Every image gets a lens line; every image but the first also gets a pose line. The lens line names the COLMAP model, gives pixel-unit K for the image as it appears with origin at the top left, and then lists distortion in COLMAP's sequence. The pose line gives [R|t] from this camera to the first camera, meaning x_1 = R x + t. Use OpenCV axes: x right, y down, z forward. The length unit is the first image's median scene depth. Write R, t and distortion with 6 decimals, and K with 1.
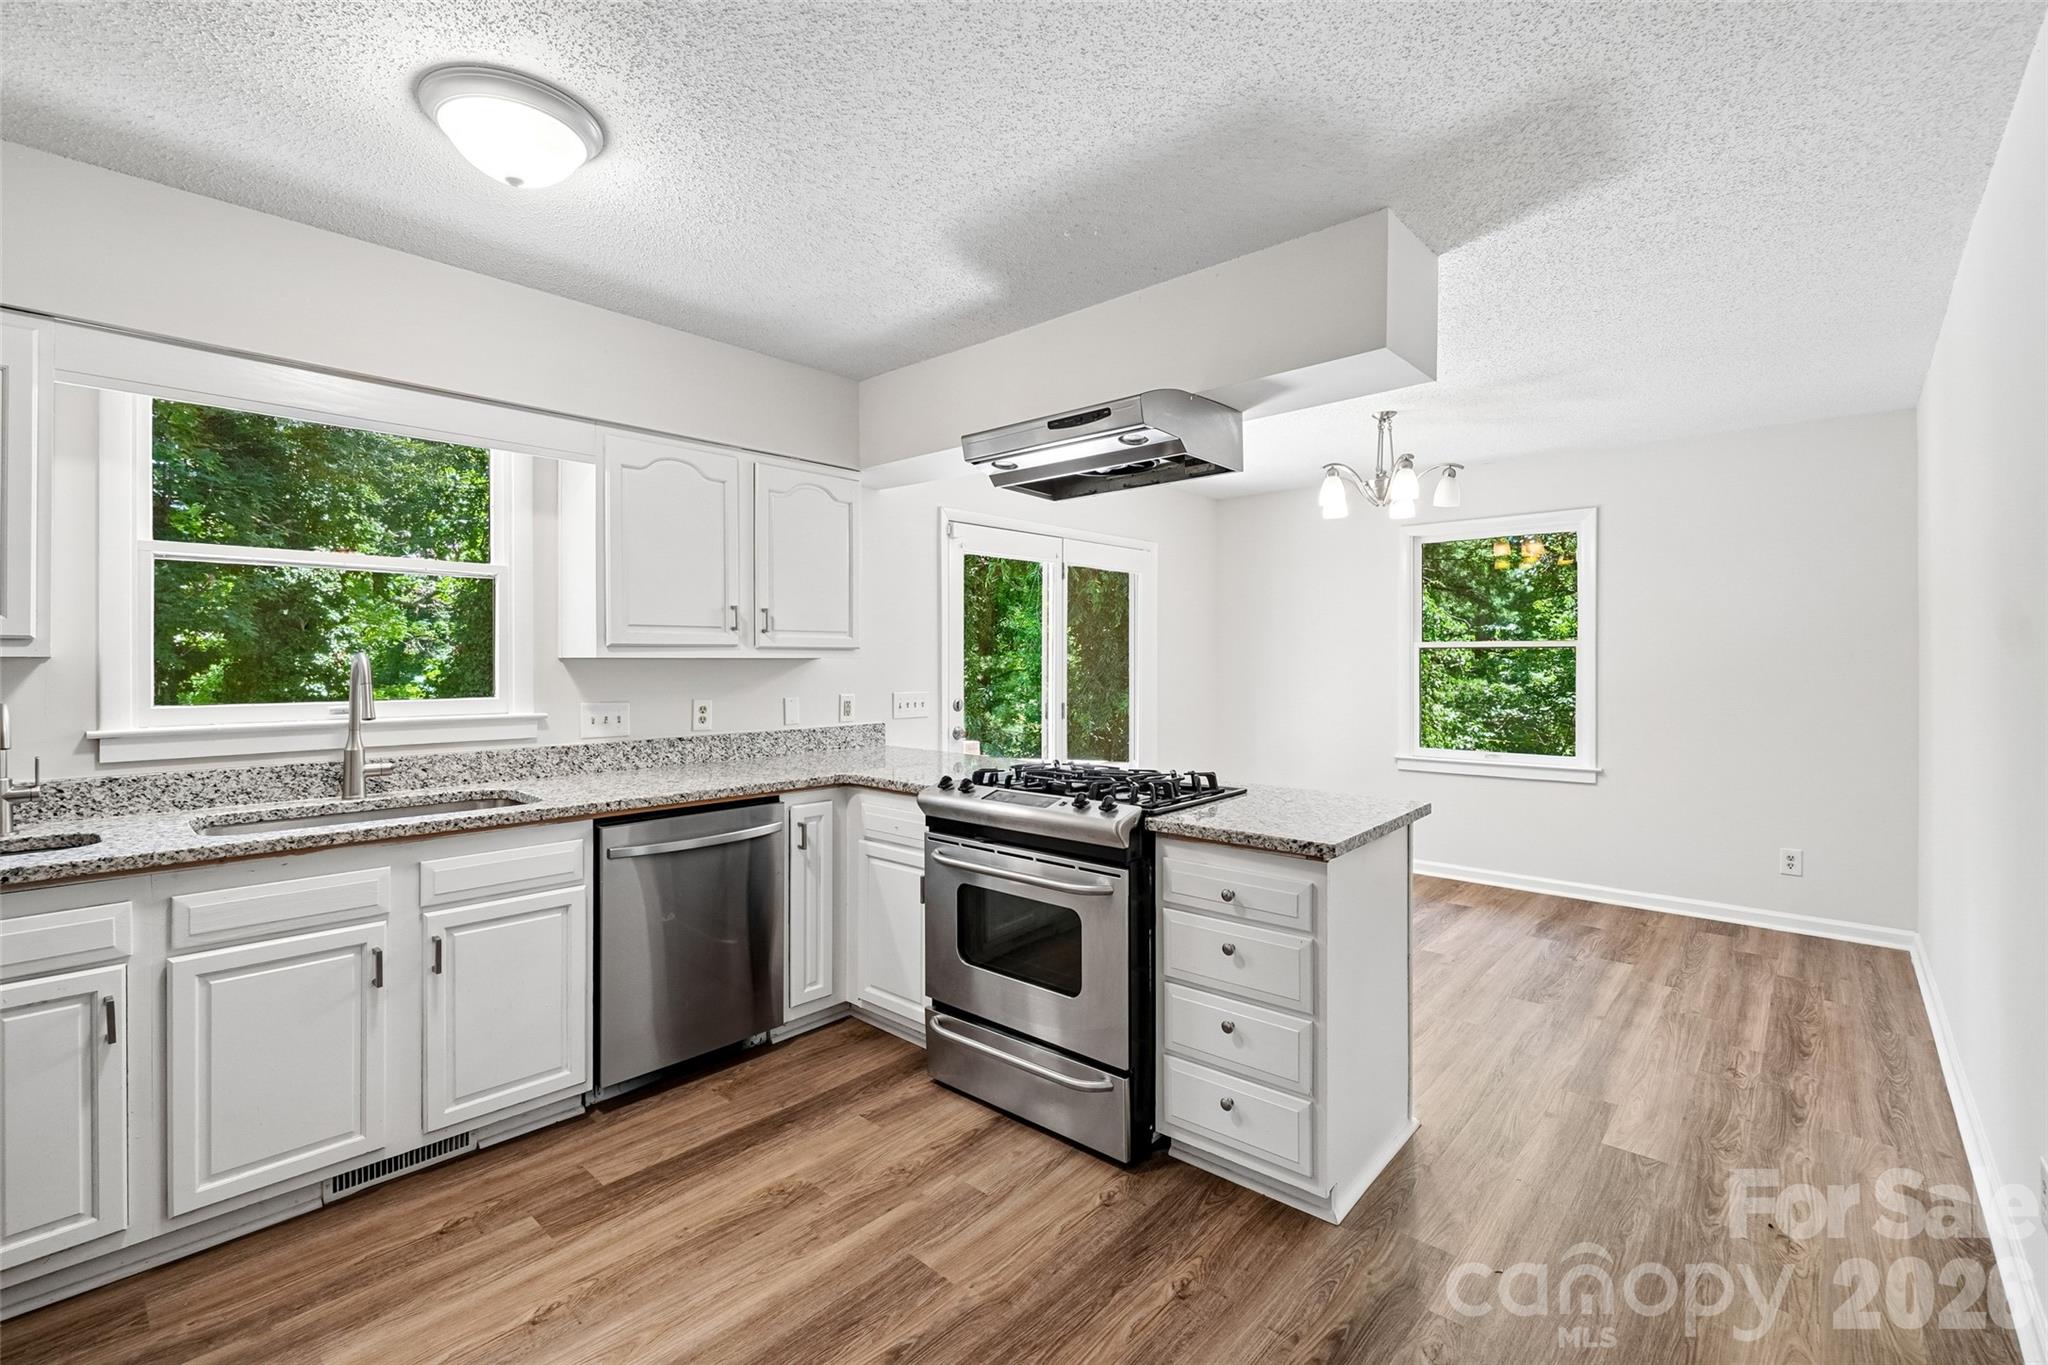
lens RADIAL K [[898.5, 0, 1021.8], [0, 898.5, 657.8], [0, 0, 1]] dist [0.001623, -0.002649]
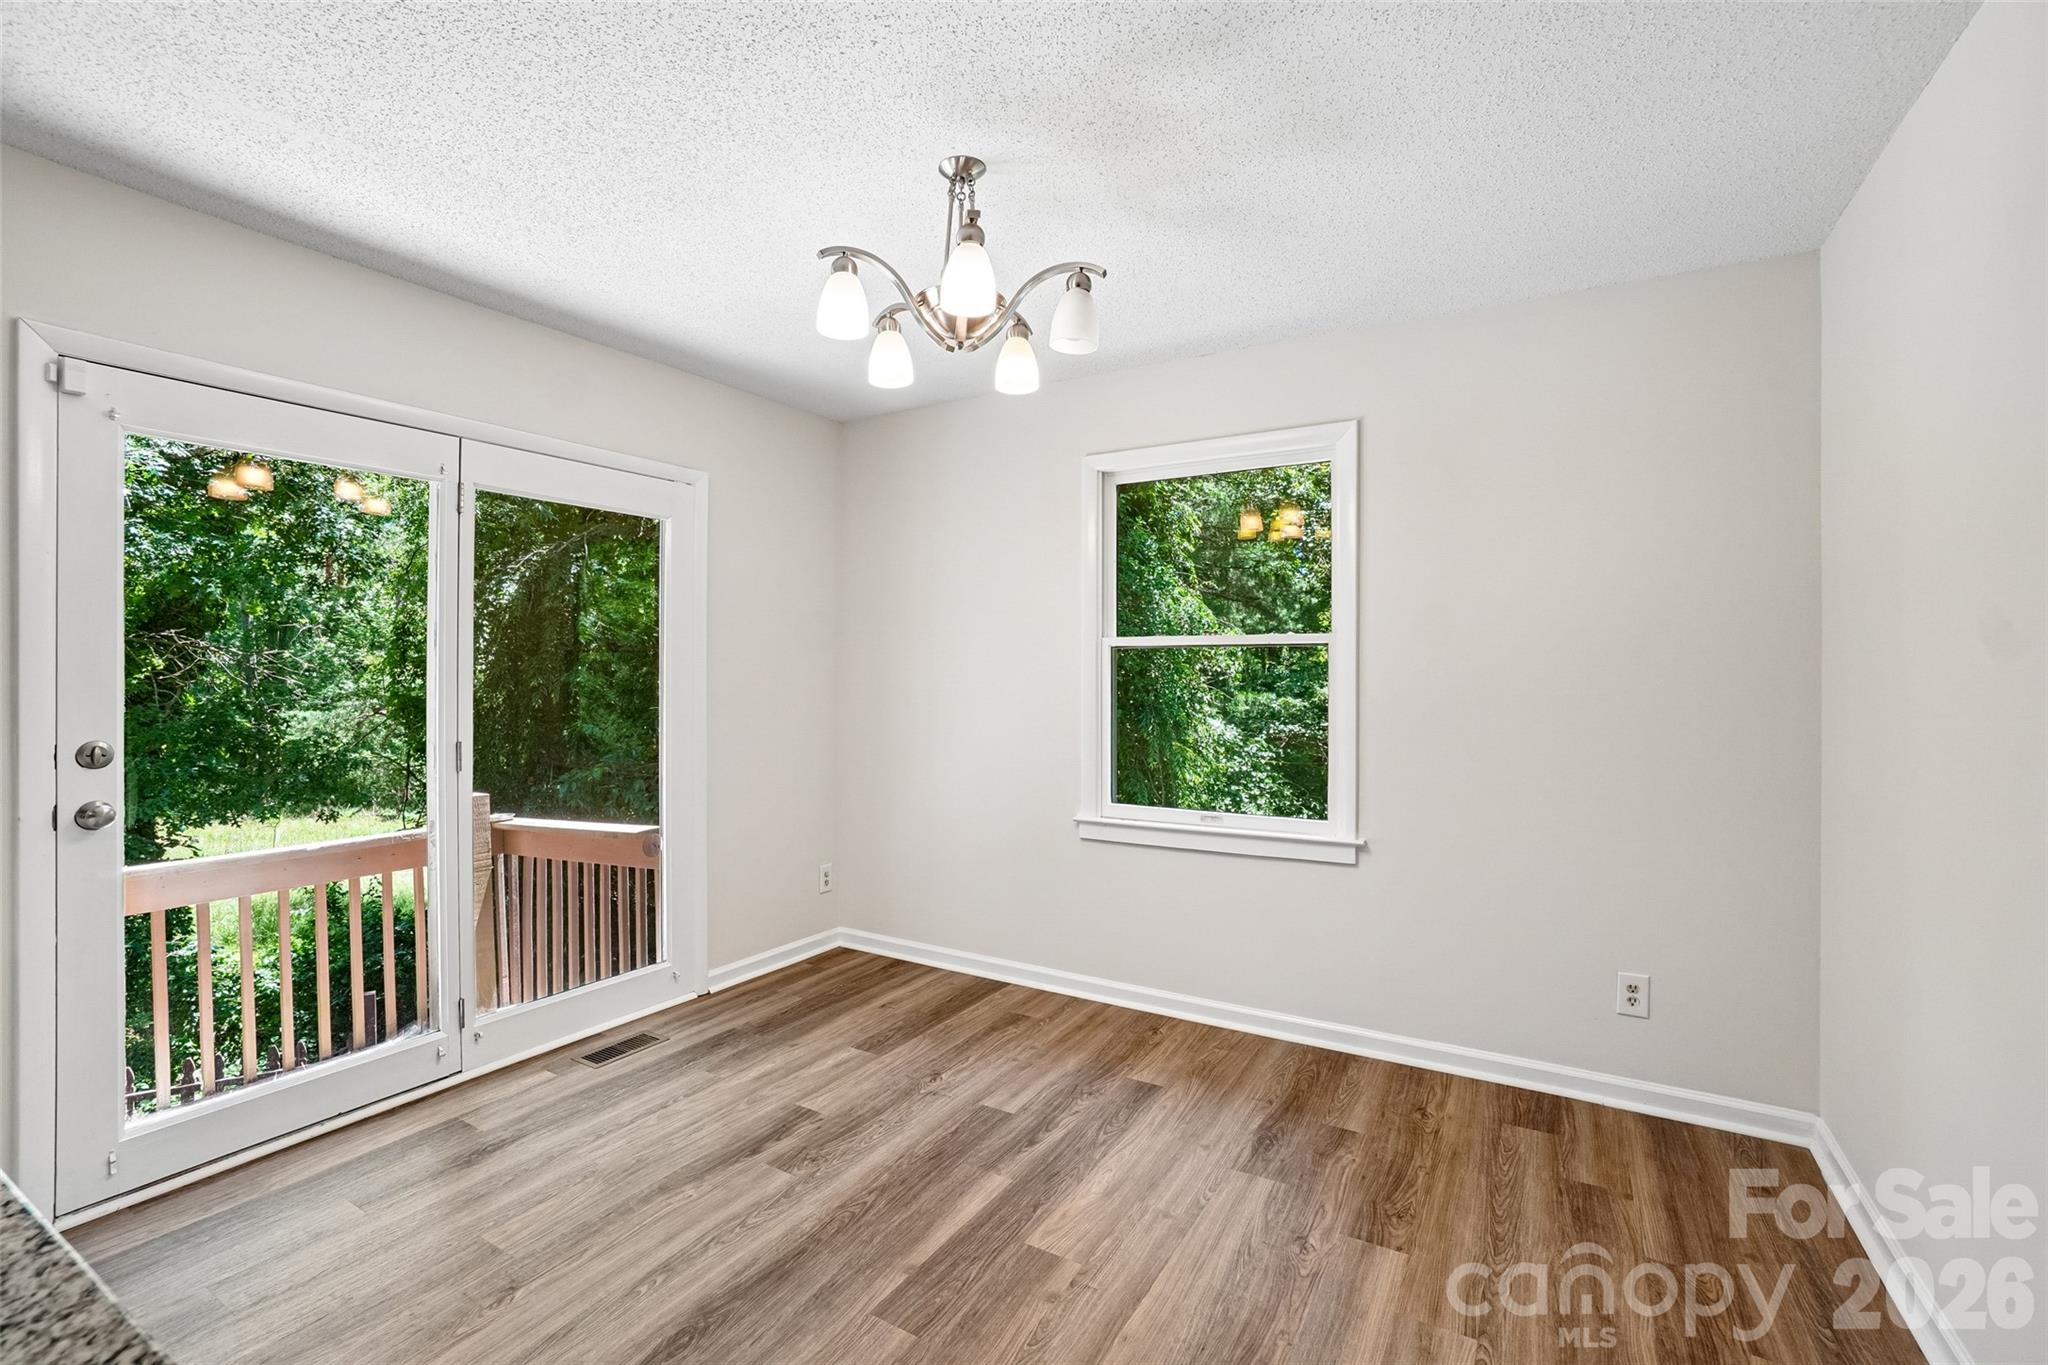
lens RADIAL K [[898.5, 0, 1056.1], [0, 898.5, 676.6], [0, 0, 1]] dist [0.001623, -0.002649]
pose [[0.974948, 0.002748, 0.222415, 0.511227], [-0.004001, 0.999979, 0.005180, 0.010588], [-0.222396, -0.005940, 0.974938, 0.752492]]
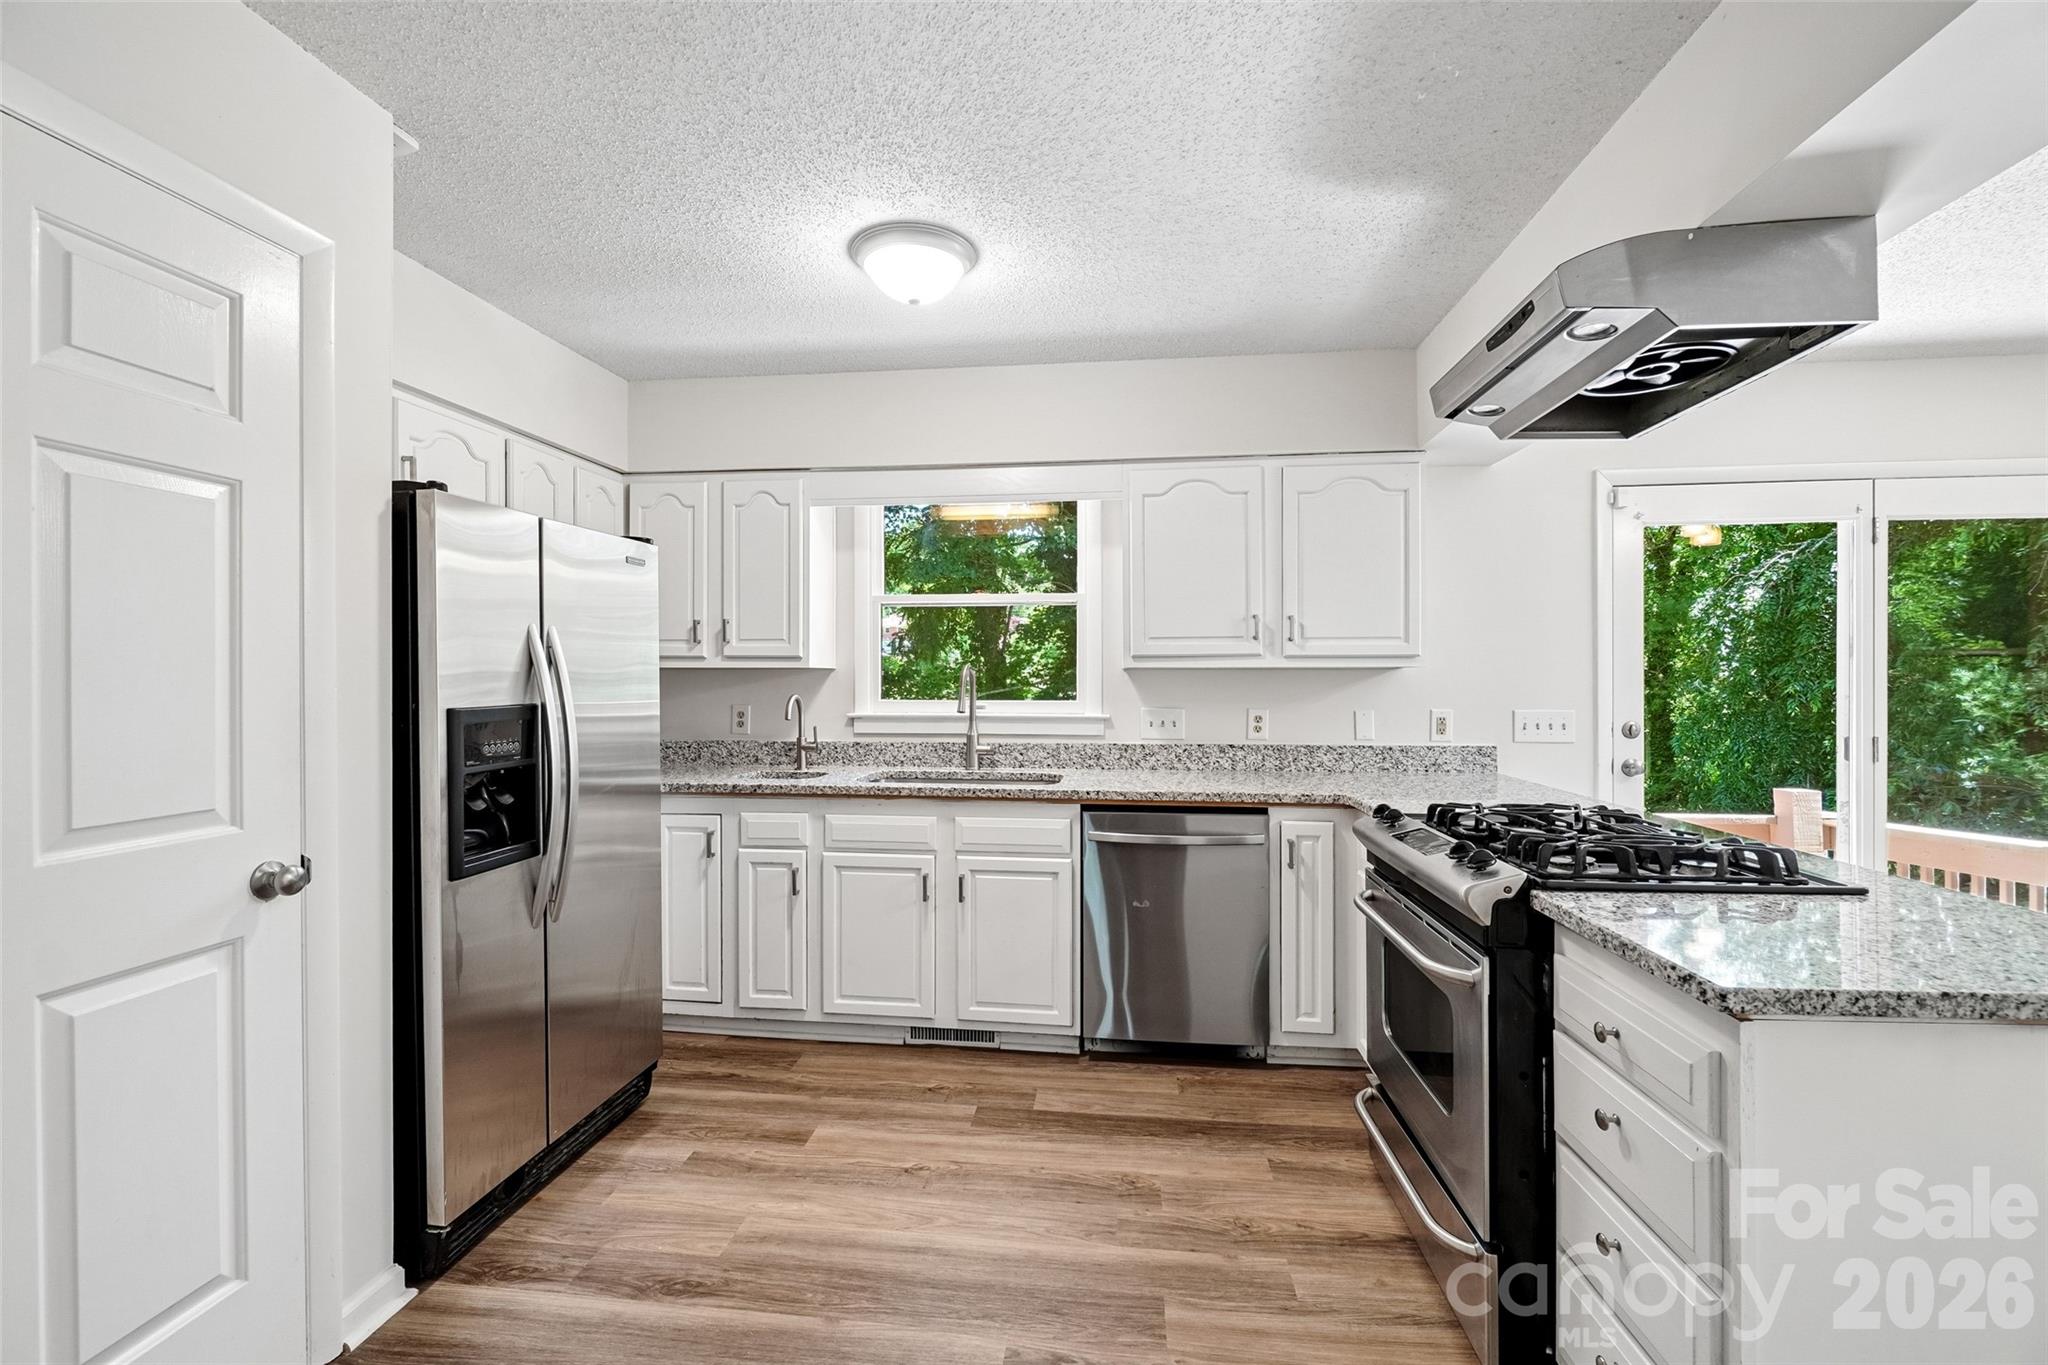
lens RADIAL K [[898.5, 0, 1026.3], [0, 898.5, 676.4], [0, 0, 1]] dist [0.001623, -0.002649]
pose [[0.576455, -0.002438, -0.817125, 0.402459], [0.001424, 0.999997, -0.001980, 0.014012], [0.817128, -0.000022, 0.576457, 0.247398]]
